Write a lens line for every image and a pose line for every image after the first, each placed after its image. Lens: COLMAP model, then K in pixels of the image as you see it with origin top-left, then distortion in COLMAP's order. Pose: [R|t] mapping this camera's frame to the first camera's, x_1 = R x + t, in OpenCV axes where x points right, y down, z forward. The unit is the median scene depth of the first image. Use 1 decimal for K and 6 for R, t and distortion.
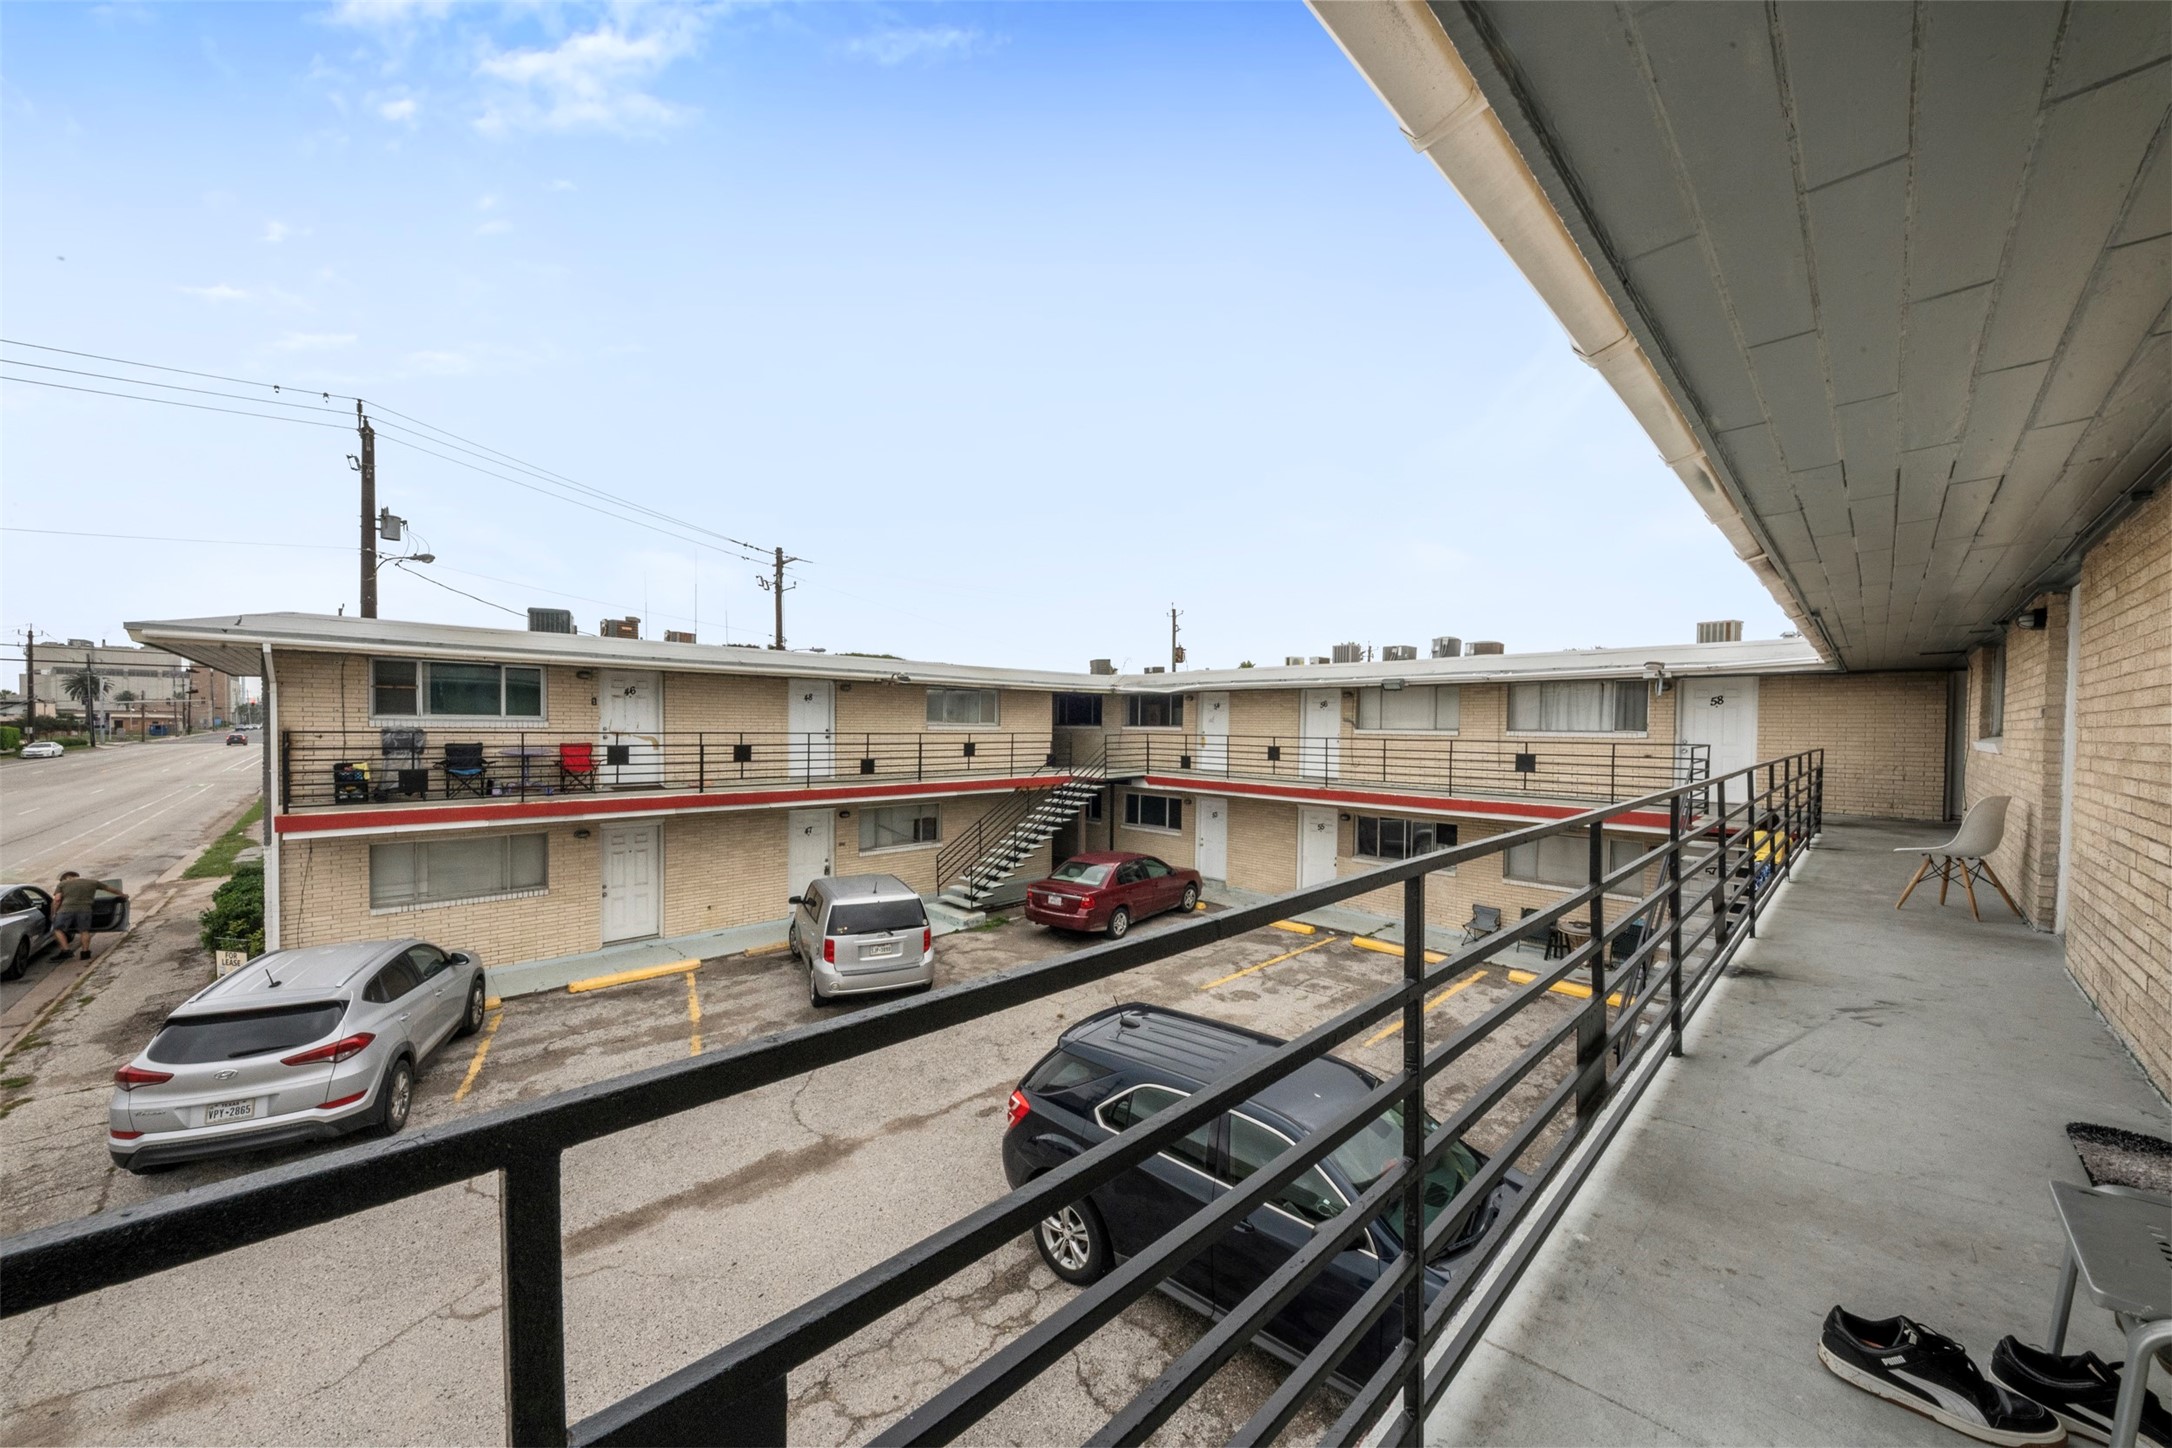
lens RADIAL K [[771.2, 0, 1086.1], [0, 771.2, 731.6], [0, 0, 1]] dist [0.000814, -0.000028]
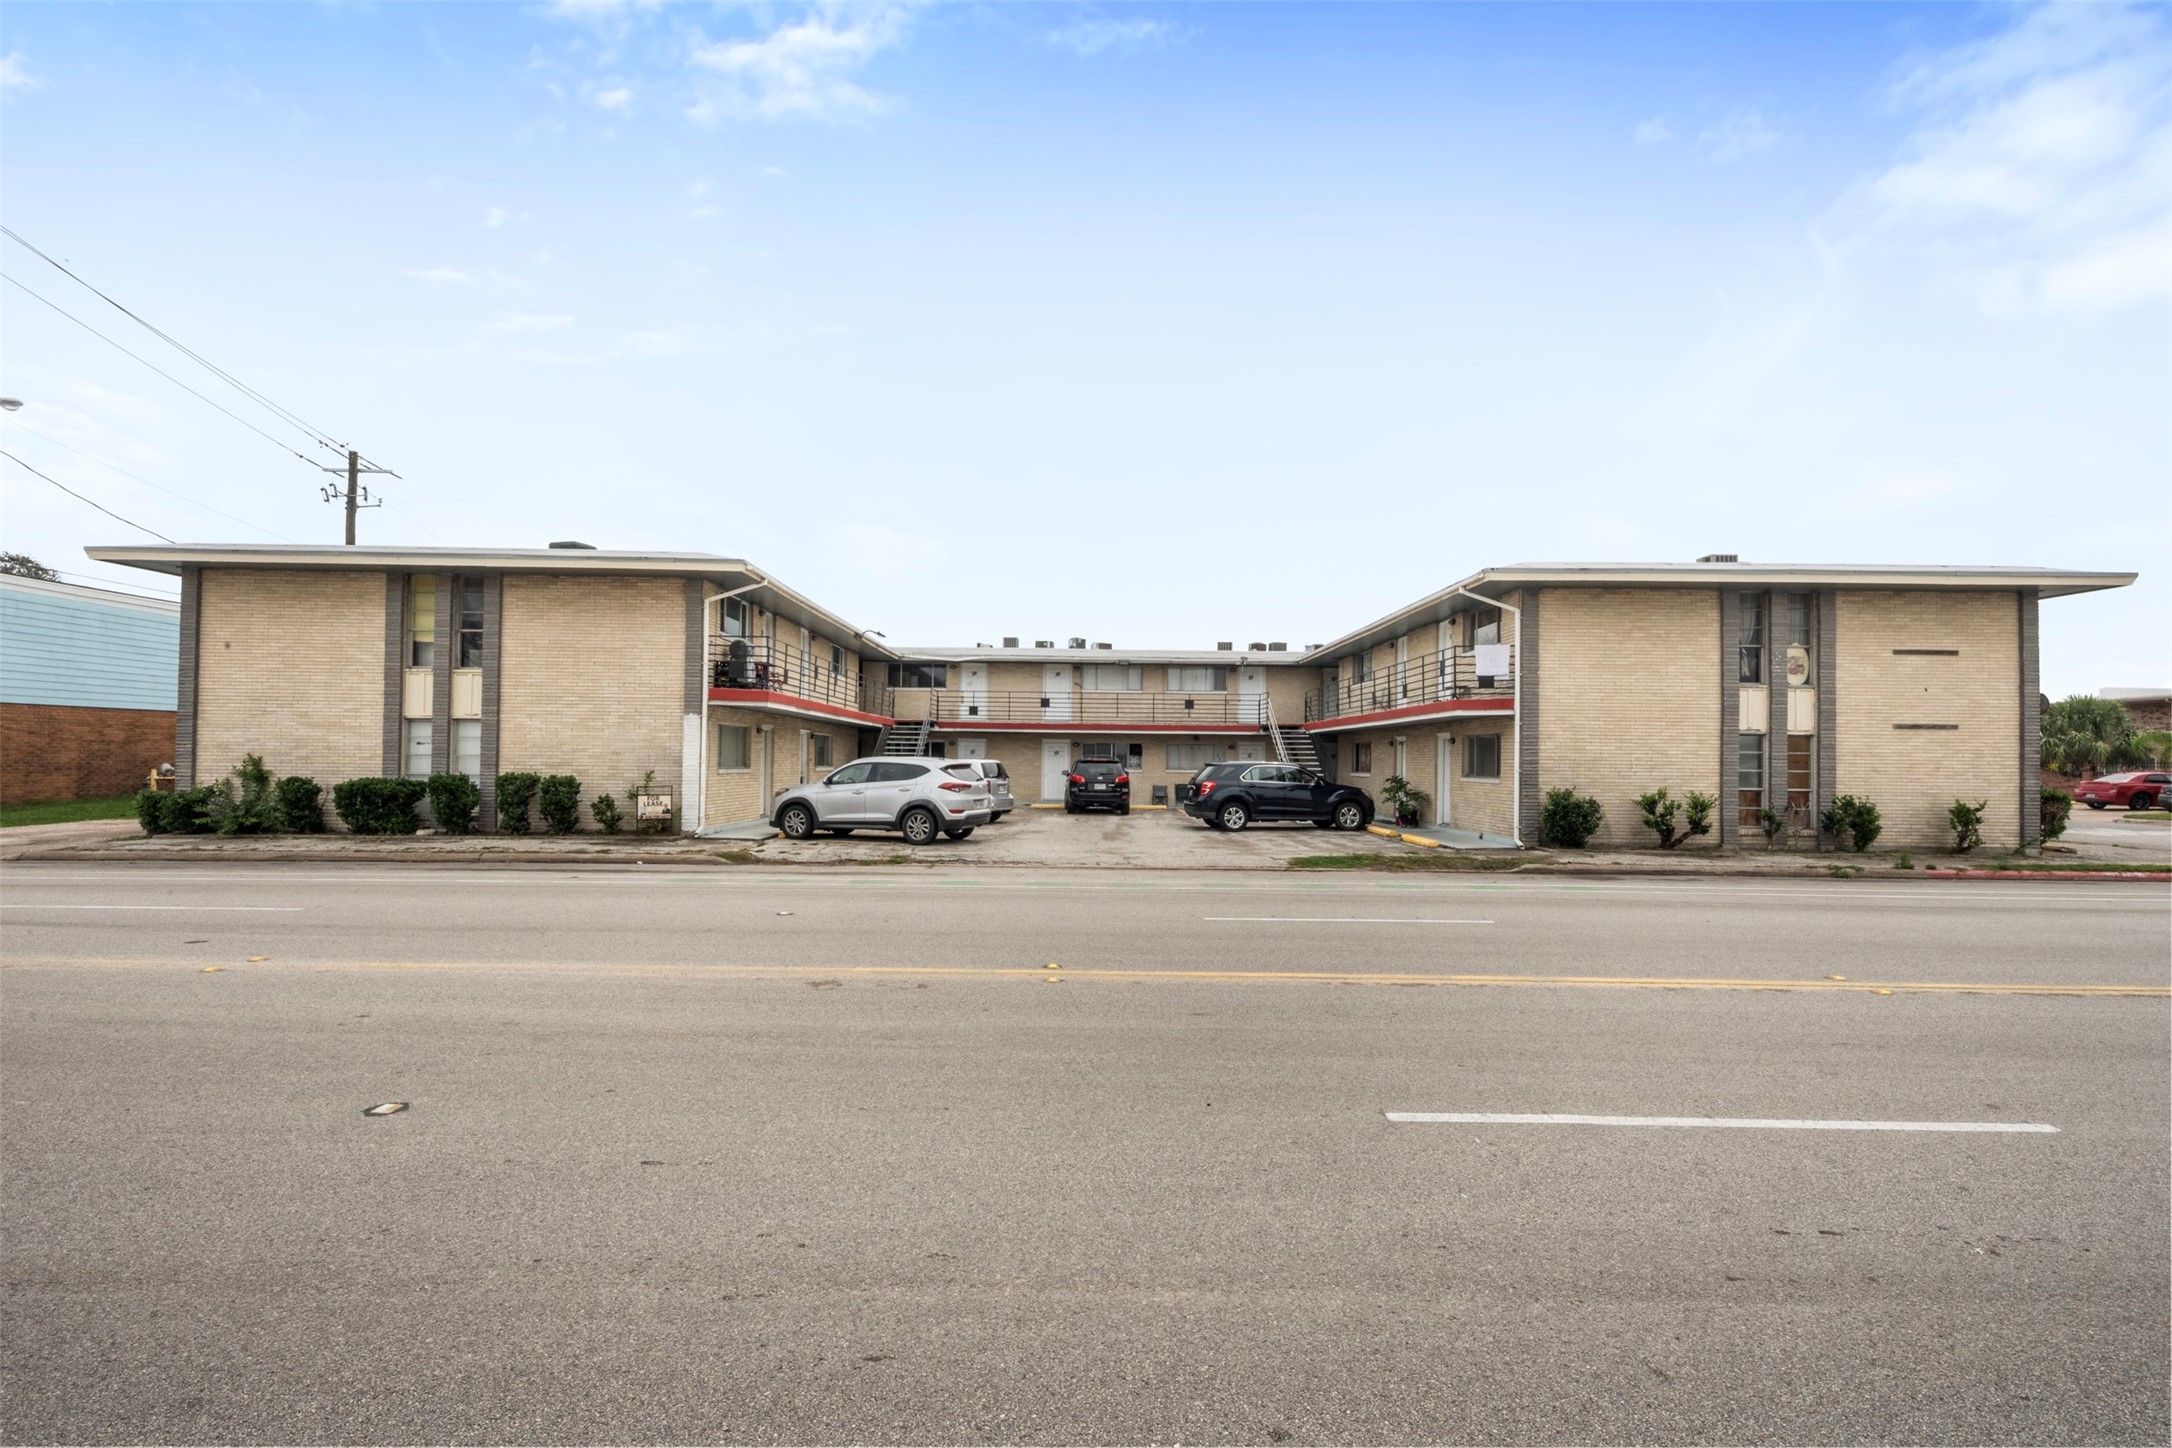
lens RADIAL K [[1024.5, 0, 1095.6], [0, 1024.5, 739.4], [0, 0, 1]] dist [0.020671, 0.000368]
pose [[0.689229, 0.011986, 0.724445, -1.302495], [0.002172, 0.999824, -0.018609, 0.155057], [-0.724541, 0.014399, 0.689082, -0.552116]]
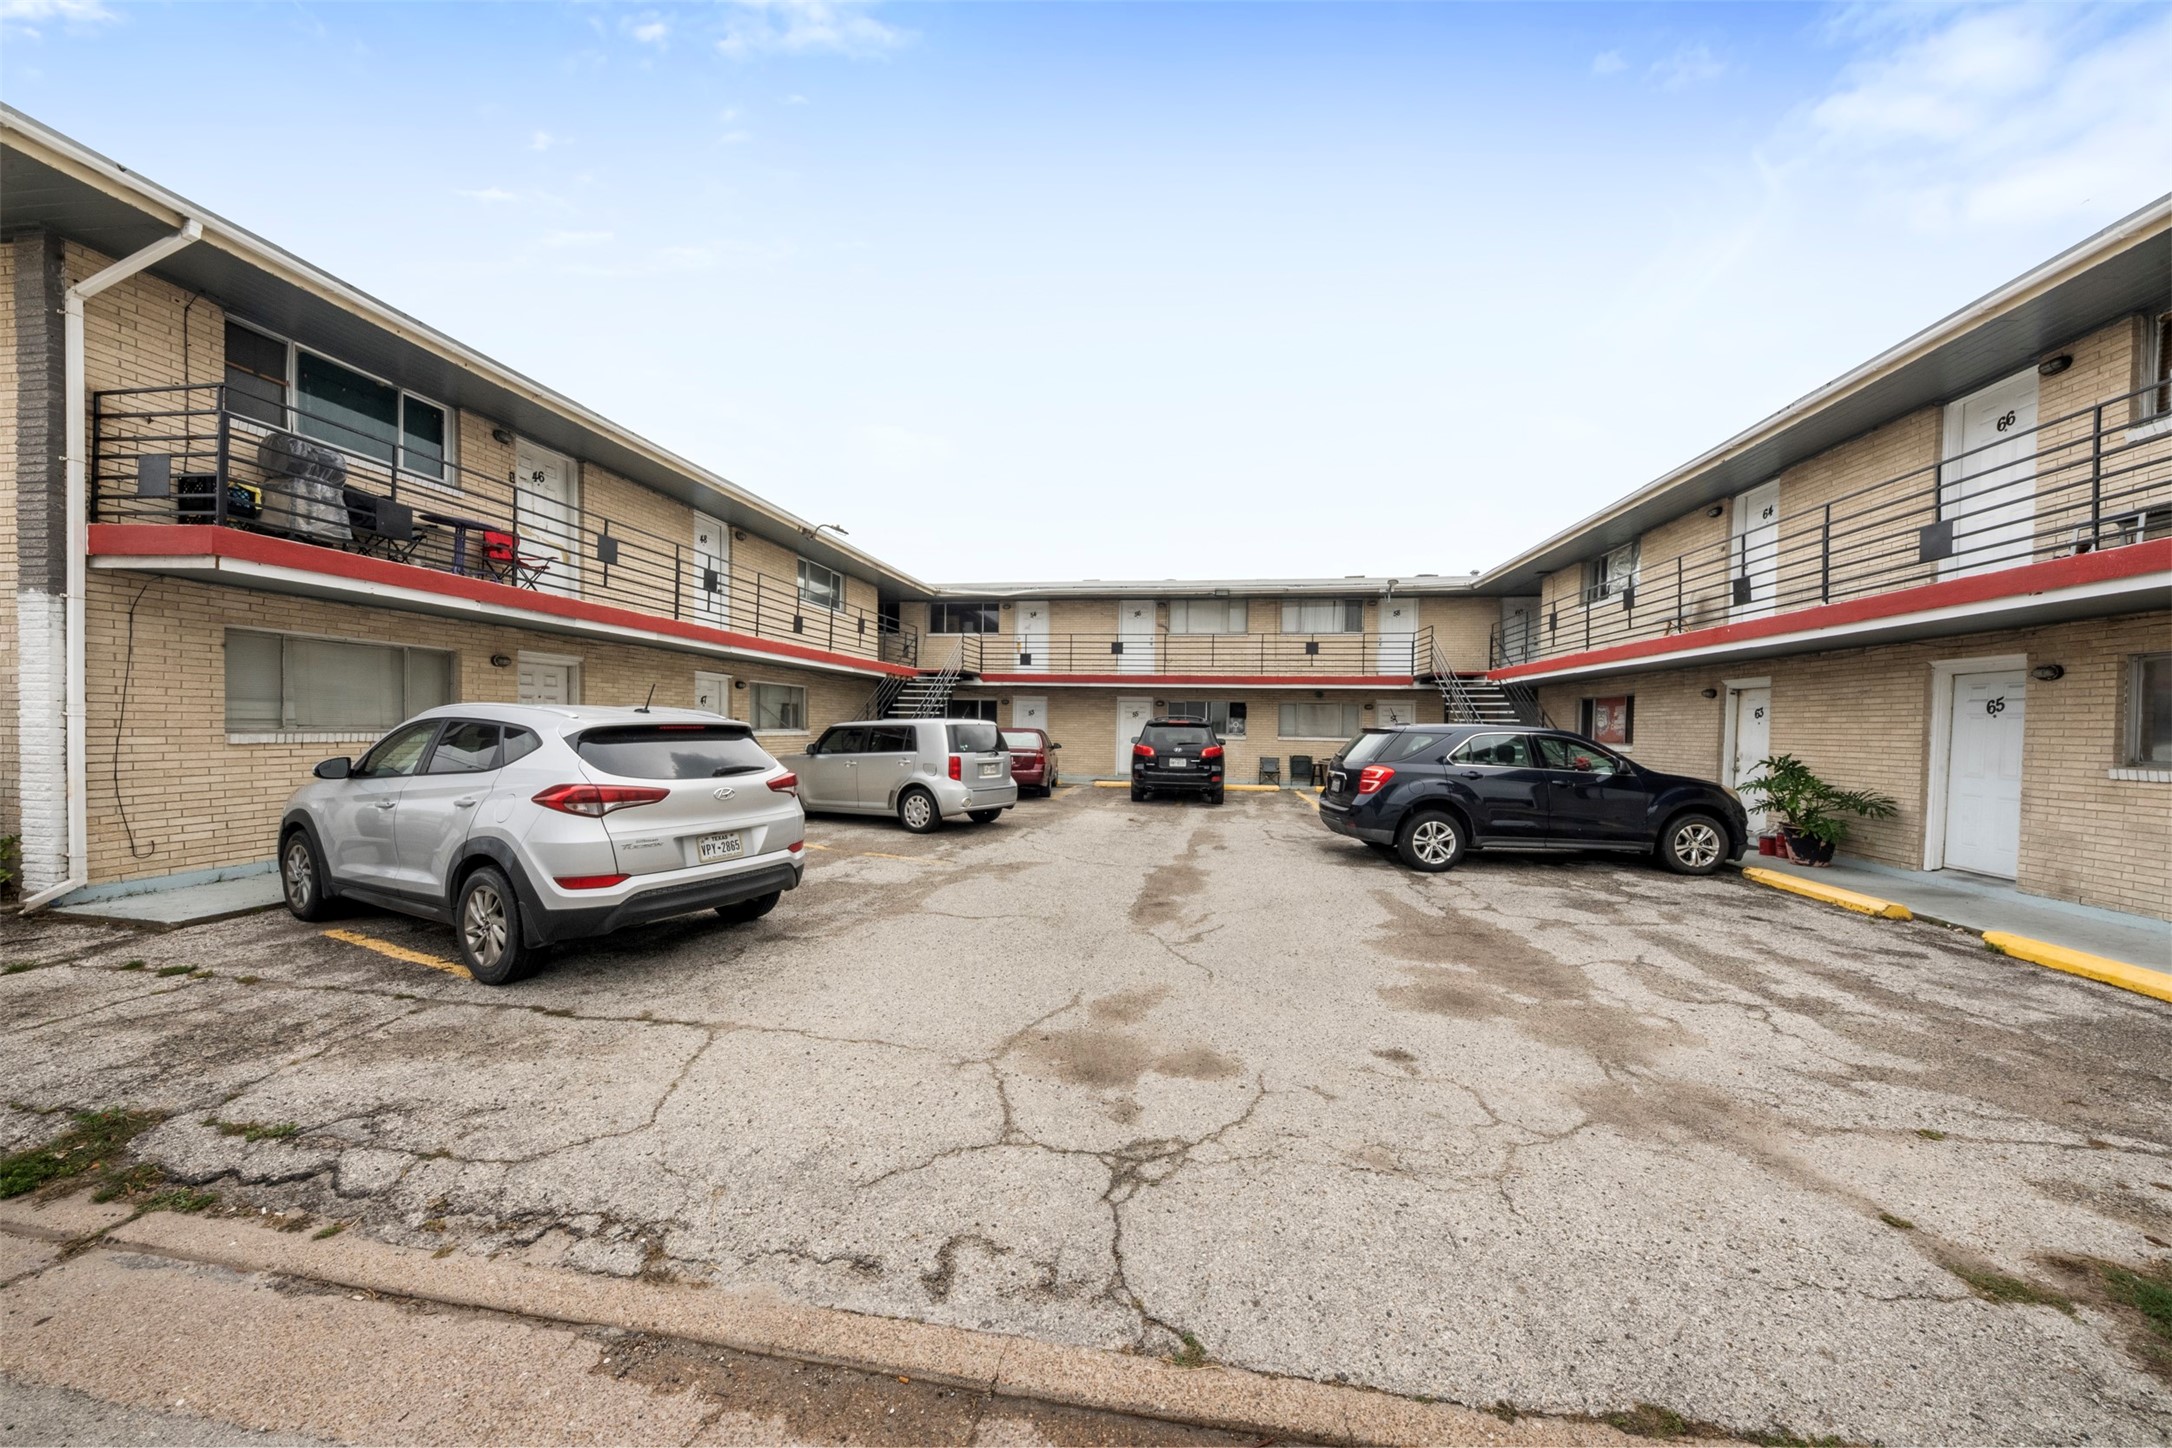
lens RADIAL K [[757.1, 0, 1090.1], [0, 757.1, 749.3], [0, 0, 1]] dist [0.003695, -0.002127]
pose [[0.799531, -0.017553, 0.600368, -0.541686], [-0.001861, 0.999496, 0.031702, 0.161993], [-0.600622, -0.026464, 0.799095, 0.094028]]
